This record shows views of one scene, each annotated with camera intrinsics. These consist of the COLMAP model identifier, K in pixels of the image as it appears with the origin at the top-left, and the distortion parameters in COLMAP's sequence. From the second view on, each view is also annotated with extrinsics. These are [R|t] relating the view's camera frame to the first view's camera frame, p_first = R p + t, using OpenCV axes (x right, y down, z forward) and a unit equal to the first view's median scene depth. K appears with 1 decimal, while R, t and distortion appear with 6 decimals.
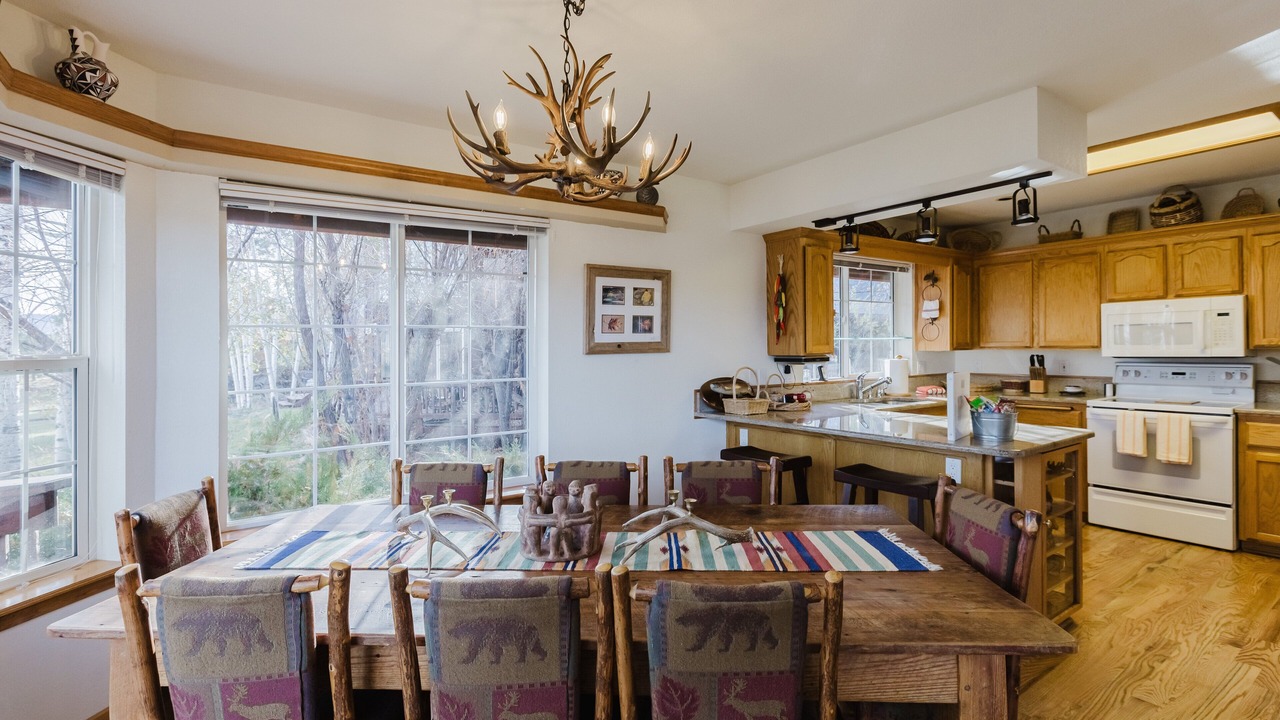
lens RADIAL K [[589.1, 0, 624.6], [0, 589.1, 339.9], [0, 0, 1]] dist [-0.001462, -0.000067]
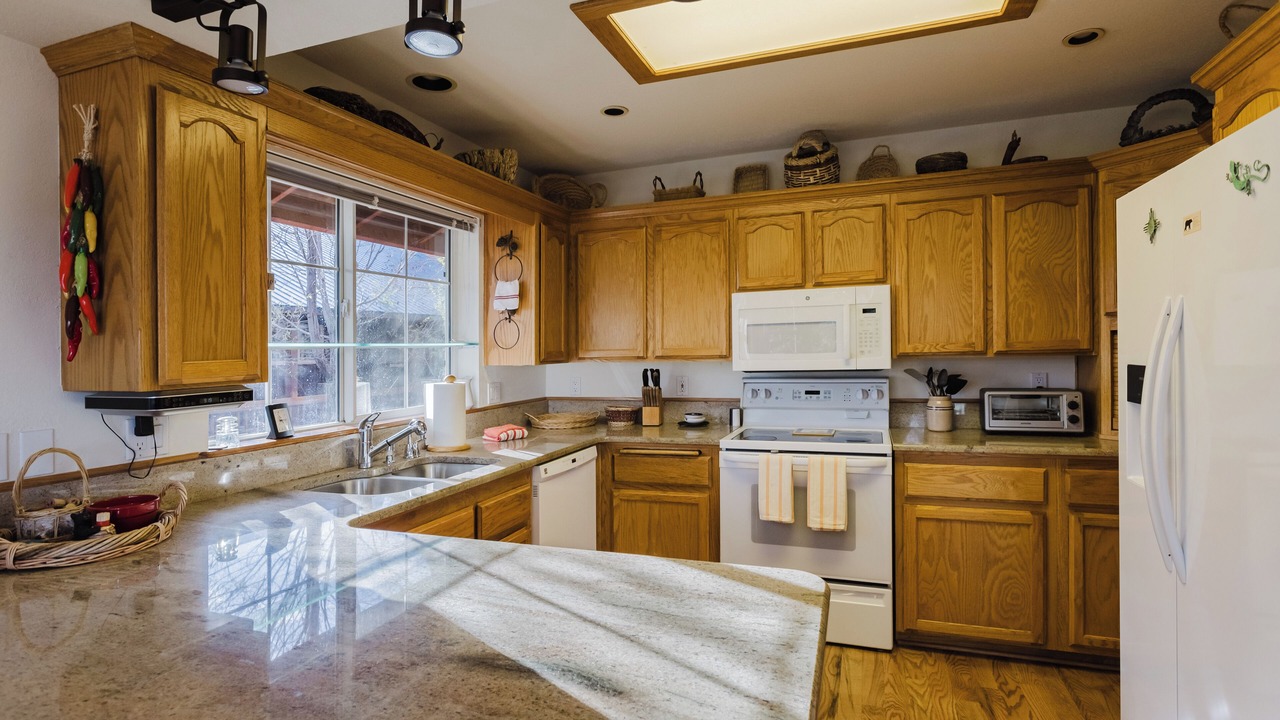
lens RADIAL K [[669.6, 0, 636.3], [0, 669.6, 323.6], [0, 0, 1]] dist [-0.002069, -0.000003]
pose [[0.810501, 0.018469, 0.585447, 0.263956], [0.002362, 0.999392, -0.034798, 0.000125], [-0.585733, 0.029586, 0.809964, 0.431292]]
